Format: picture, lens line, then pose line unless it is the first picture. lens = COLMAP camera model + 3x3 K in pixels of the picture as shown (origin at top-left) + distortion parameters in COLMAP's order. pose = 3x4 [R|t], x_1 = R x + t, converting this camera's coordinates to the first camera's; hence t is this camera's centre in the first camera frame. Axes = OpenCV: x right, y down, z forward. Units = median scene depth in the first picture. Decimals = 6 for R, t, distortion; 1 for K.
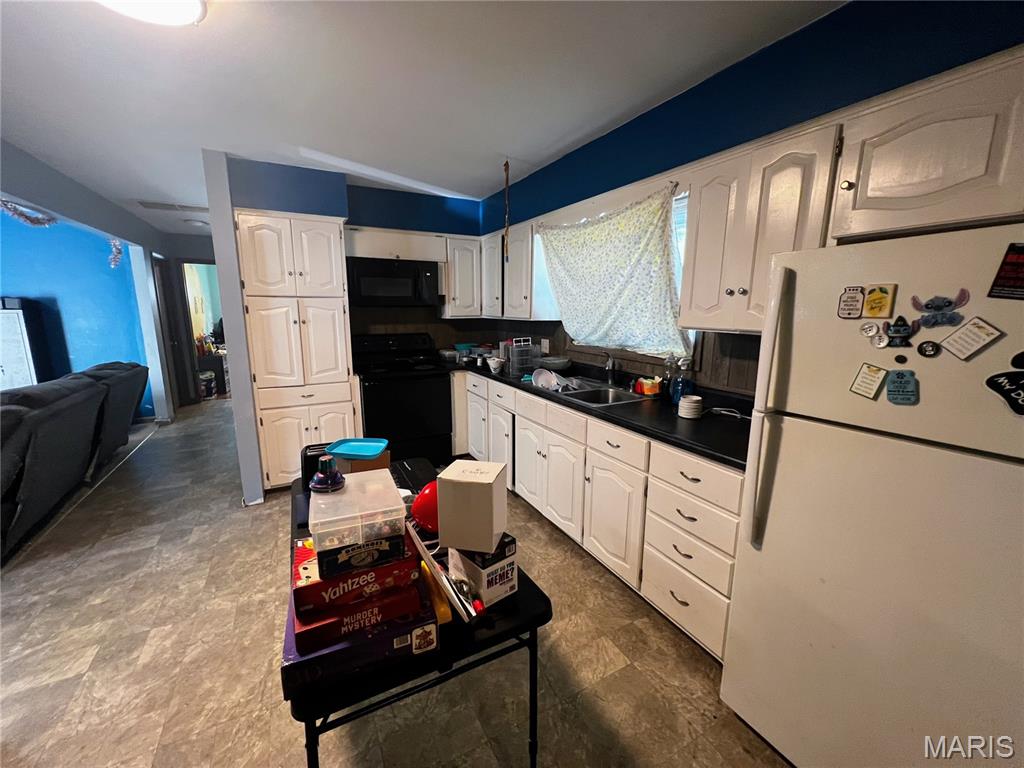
lens RADIAL K [[409.3, 0, 507.8], [0, 409.3, 379.5], [0, 0, 1]] dist [-0.001103, 0.000847]
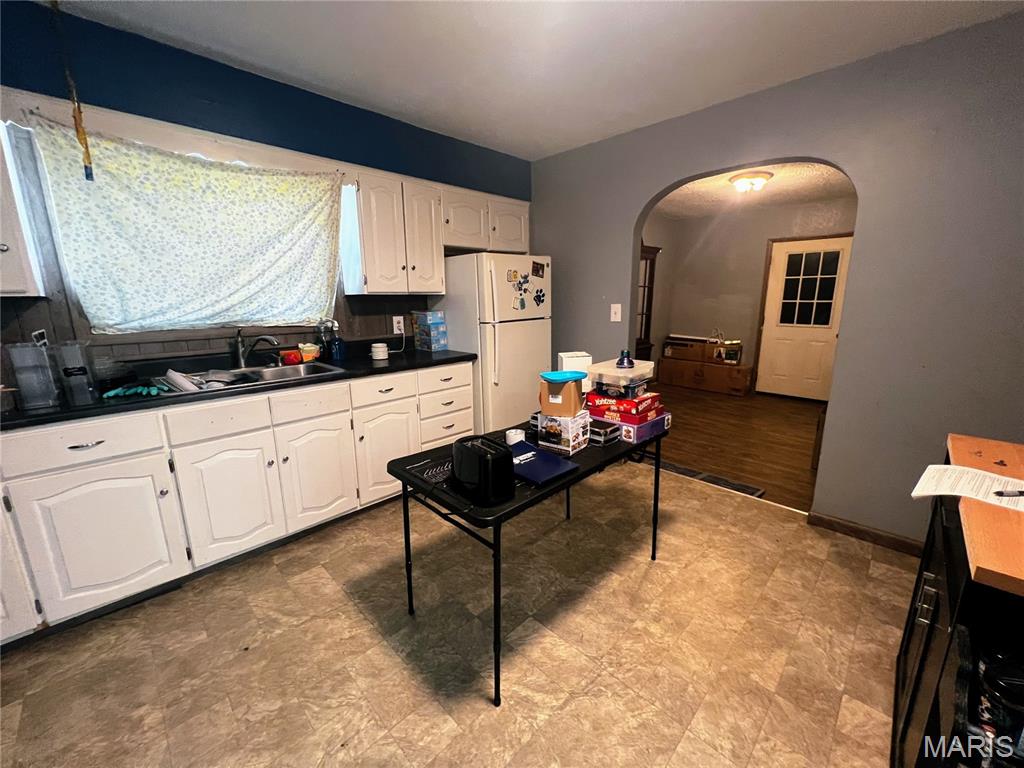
lens RADIAL K [[409.3, 0, 510.4], [0, 409.3, 382.0], [0, 0, 1]] dist [-0.001103, 0.000847]
pose [[-0.295771, -0.199812, 0.934128, -0.918148], [0.176151, 0.949701, 0.258918, -0.106698], [-0.938877, 0.241128, -0.245697, 0.895058]]
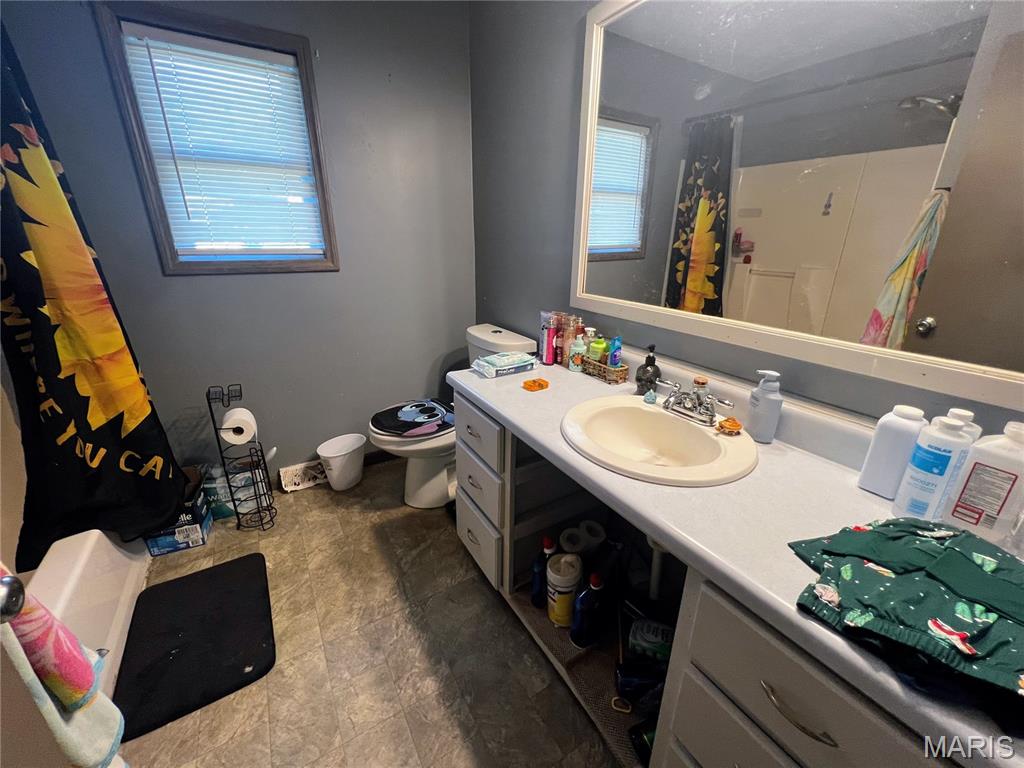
lens RADIAL K [[409.3, 0, 510.5], [0, 409.3, 379.0], [0, 0, 1]] dist [-0.001103, 0.000847]
pose [[0.997893, -0.014398, 0.063265, -0.286963], [0.003773, 0.986296, 0.164943, 0.062902], [-0.064773, -0.164357, 0.984272, 0.059947]]
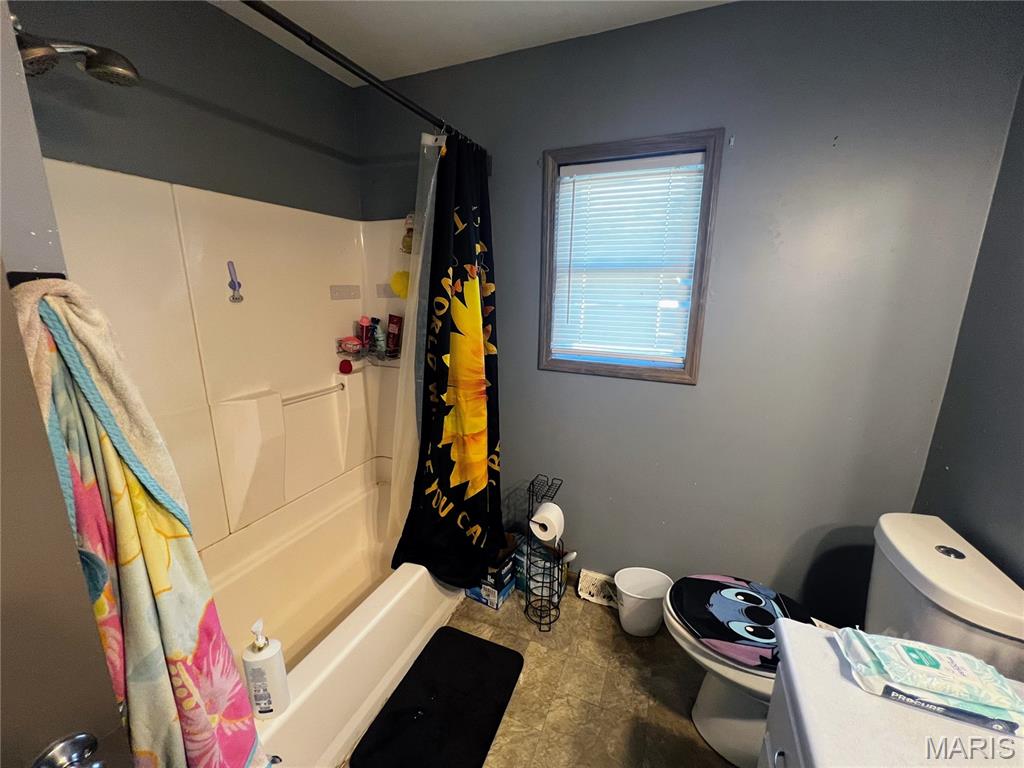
lens RADIAL K [[409.3, 0, 507.1], [0, 409.3, 382.0], [0, 0, 1]] dist [-0.001103, 0.000847]
pose [[0.623488, 0.182965, -0.760123, -0.251800], [-0.146553, 0.982349, 0.116245, -0.073953], [0.767975, 0.038921, 0.639297, 0.285107]]
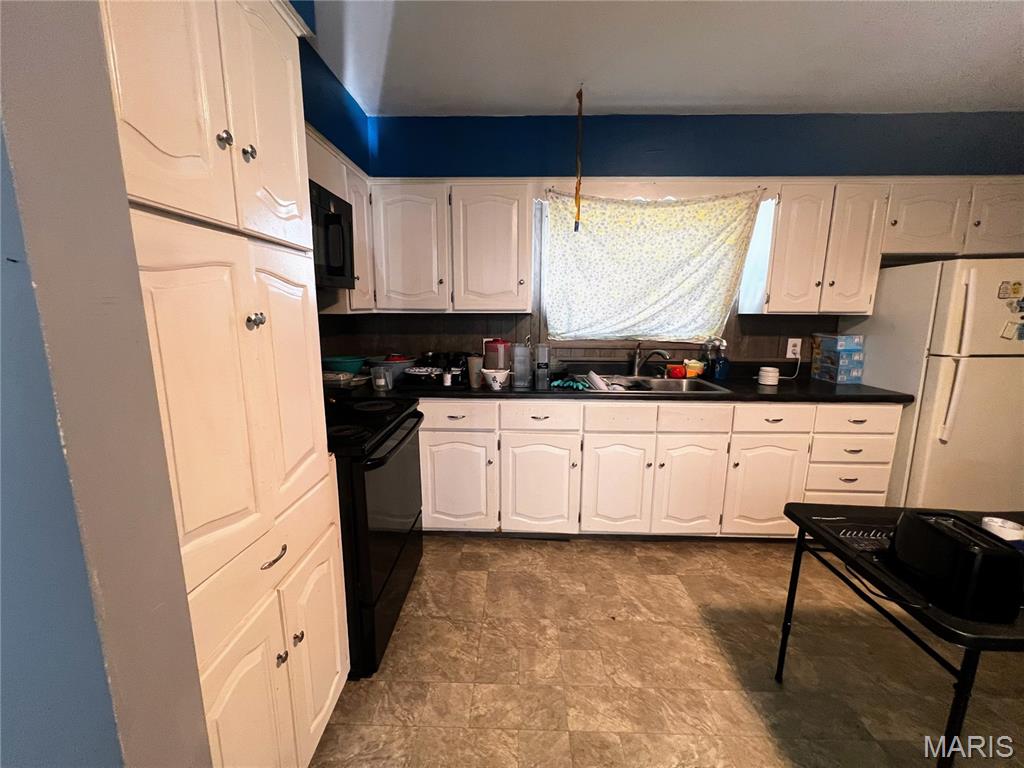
lens RADIAL K [[409.3, 0, 510.7], [0, 409.3, 382.4], [0, 0, 1]] dist [-0.001103, 0.000847]
pose [[0.488592, -0.152315, 0.859115, -0.948101], [0.151066, 0.984542, 0.088639, -0.134961], [-0.859335, 0.086475, 0.504049, 0.987156]]
